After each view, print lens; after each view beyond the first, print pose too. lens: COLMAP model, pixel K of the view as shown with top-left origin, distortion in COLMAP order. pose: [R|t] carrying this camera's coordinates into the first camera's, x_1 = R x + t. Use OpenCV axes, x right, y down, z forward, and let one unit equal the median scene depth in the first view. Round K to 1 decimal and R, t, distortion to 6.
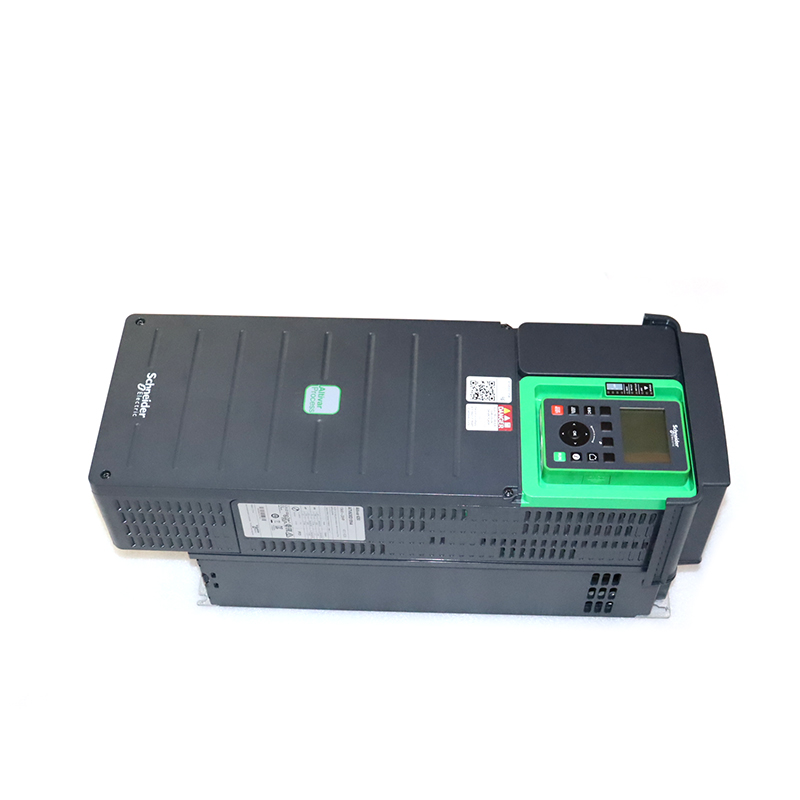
lens RADIAL K [[1155.7, 0, 404.8], [0, 1155.7, 397.9], [0, 0, 1]] dist [-0.112033, 0.000000]
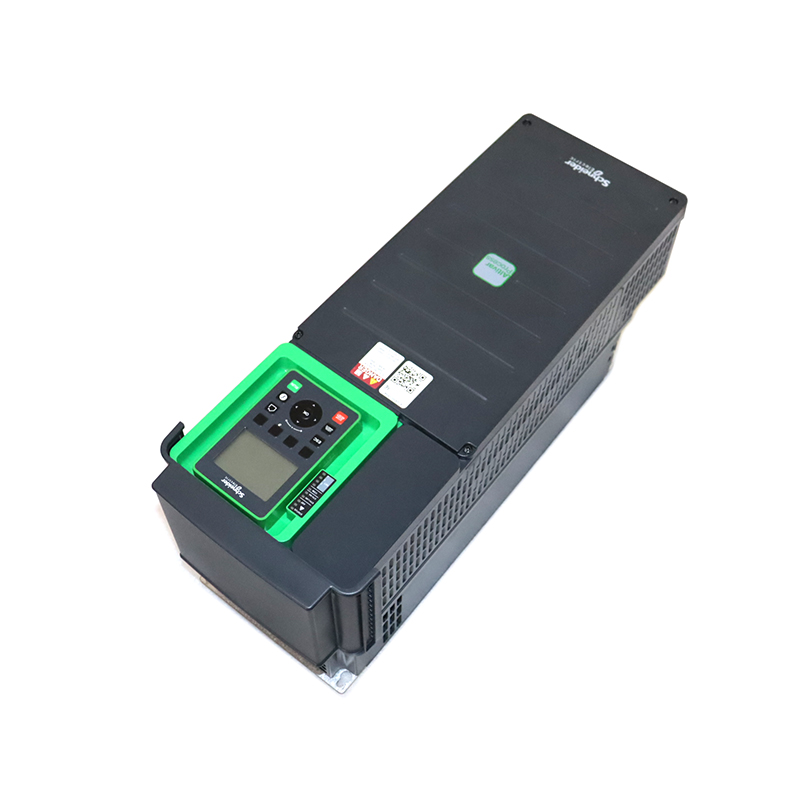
lens RADIAL K [[1028.0, 0, 400.8], [0, 1028.0, 398.9], [0, 0, 1]] dist [-0.145496, 0.000000]
pose [[-0.589921, 0.686907, -0.424444, 0.443745], [-0.644408, -0.083765, 0.760080, -0.649141], [0.486550, 0.721902, 0.492063, 0.602491]]
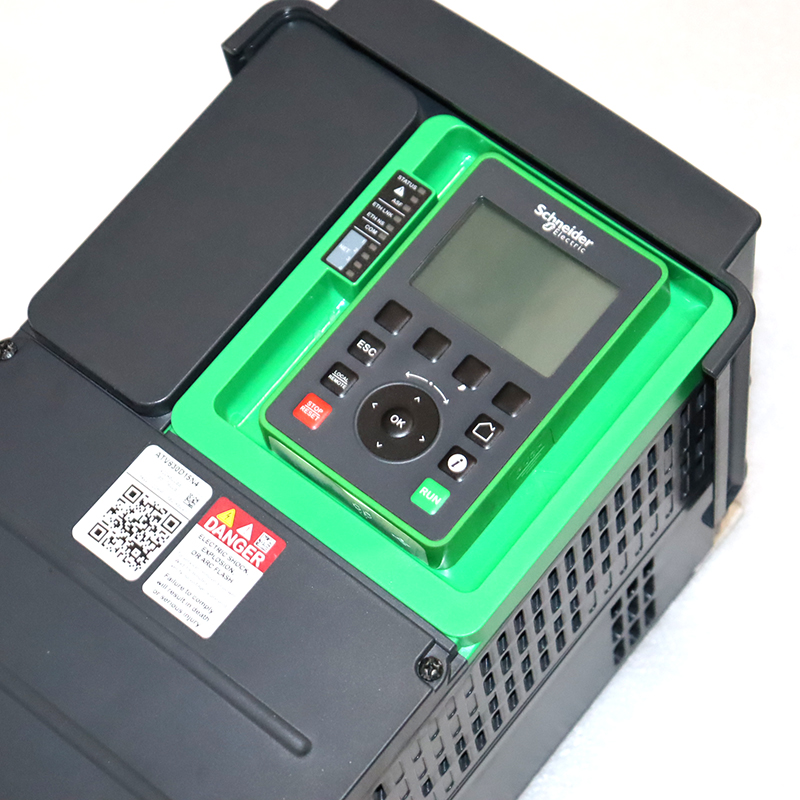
lens RADIAL K [[2487.9, 0, 398.4], [0, 2487.9, 401.8], [0, 0, 1]] dist [0.310671, 0.000000]
pose [[0.598746, -0.750871, 0.278742, -0.072103], [0.685834, 0.660400, 0.305783, -0.216866], [-0.413685, 0.008084, 0.910384, 0.258171]]
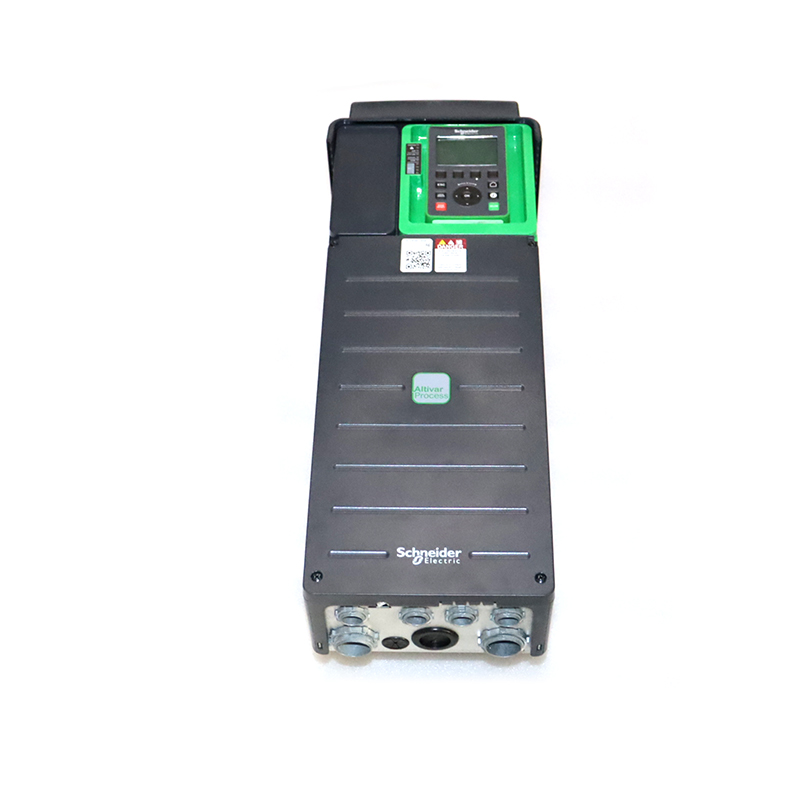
lens RADIAL K [[1294.6, 0, 401.0], [0, 1294.6, 398.8], [0, 0, 1]] dist [-0.061321, 0.000000]
pose [[-0.014800, -0.808380, 0.588474, -0.711840], [0.812464, 0.333330, 0.478324, -0.530000], [-0.582824, 0.485193, 0.651847, 0.327969]]
